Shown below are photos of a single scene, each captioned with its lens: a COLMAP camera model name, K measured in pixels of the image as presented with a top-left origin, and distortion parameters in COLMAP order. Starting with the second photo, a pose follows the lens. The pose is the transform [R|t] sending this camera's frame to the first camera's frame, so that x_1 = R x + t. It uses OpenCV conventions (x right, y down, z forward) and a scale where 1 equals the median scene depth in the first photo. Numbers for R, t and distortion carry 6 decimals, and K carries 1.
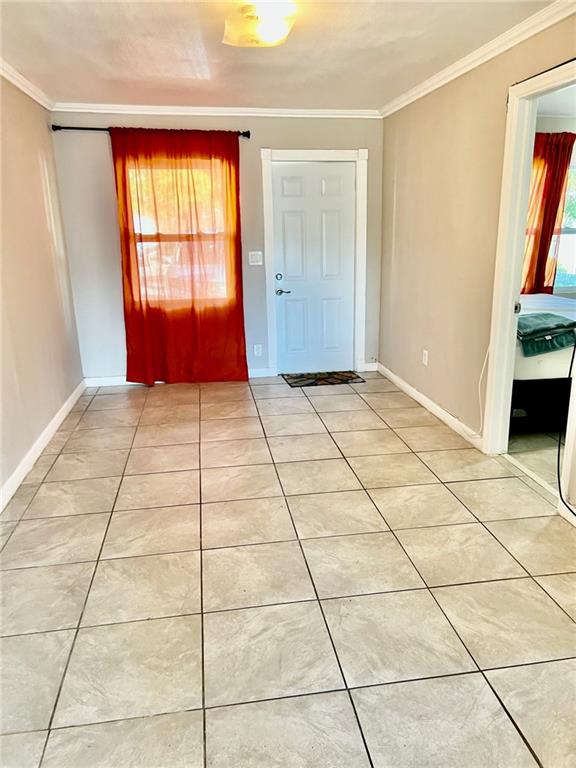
lens RADIAL K [[575.3, 0, 292.1], [0, 575.3, 382.4], [0, 0, 1]] dist [0.056503, -0.072487]
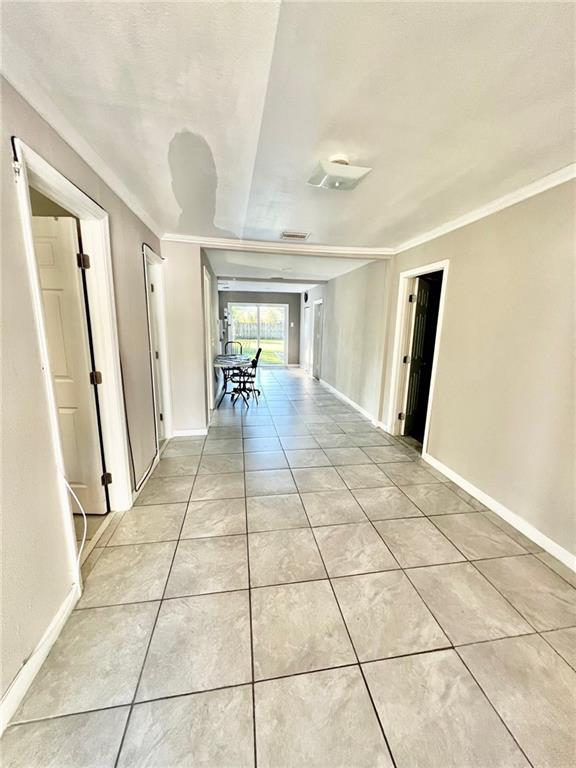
lens RADIAL K [[306.4, 0, 291.5], [0, 306.4, 384.3], [0, 0, 1]] dist [0.001041, -0.000210]
pose [[-0.999939, -0.000907, -0.010978, 0.033187], [-0.005791, 0.891023, 0.453920, -0.346494], [0.009370, 0.453956, -0.890975, 1.246873]]
